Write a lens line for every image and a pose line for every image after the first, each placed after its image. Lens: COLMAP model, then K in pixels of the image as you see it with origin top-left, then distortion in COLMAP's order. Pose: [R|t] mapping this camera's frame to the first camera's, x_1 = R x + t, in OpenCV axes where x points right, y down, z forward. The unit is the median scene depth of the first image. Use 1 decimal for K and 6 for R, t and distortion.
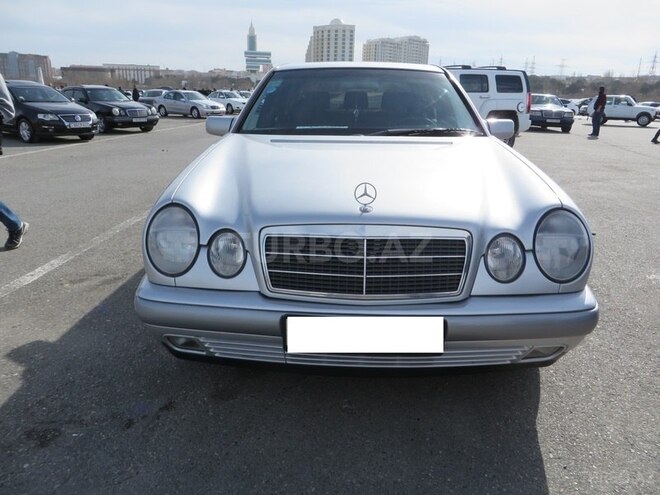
lens RADIAL K [[497.1, 0, 330.0], [0, 497.1, 247.5], [0, 0, 1]] dist [-0.029718, 0.006121]
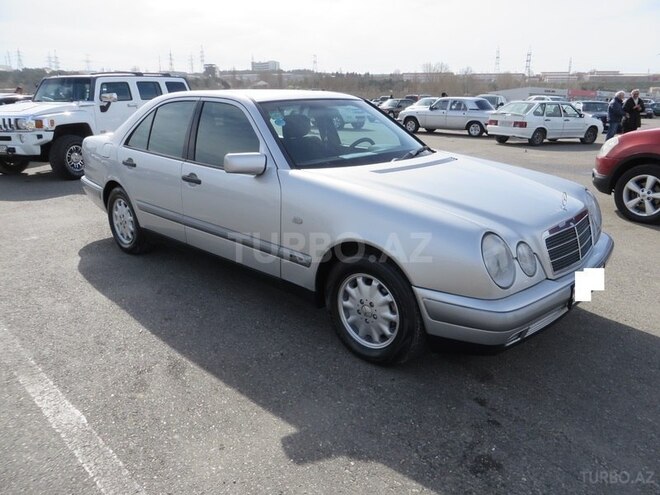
lens RADIAL K [[497.1, 0, 330.0], [0, 497.1, 247.5], [0, 0, 1]] dist [-0.029718, 0.006121]
pose [[0.652227, -0.233019, 0.721319, -1.298094], [0.226174, 0.968057, 0.108216, -0.243091], [-0.723495, 0.092562, 0.684096, 0.397741]]
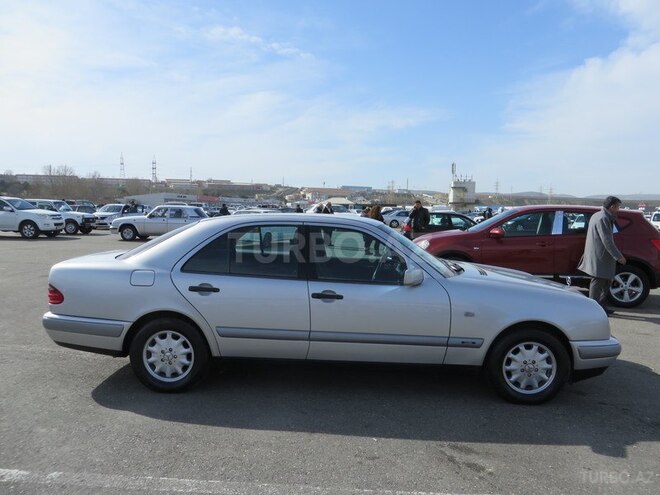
lens RADIAL K [[497.1, 0, 330.0], [0, 497.1, 247.5], [0, 0, 1]] dist [-0.029718, 0.006121]
pose [[-0.003369, -0.100123, 0.994969, -2.155309], [0.271757, 0.957438, 0.097266, -0.743838], [-0.962360, 0.270717, 0.023983, 1.776409]]
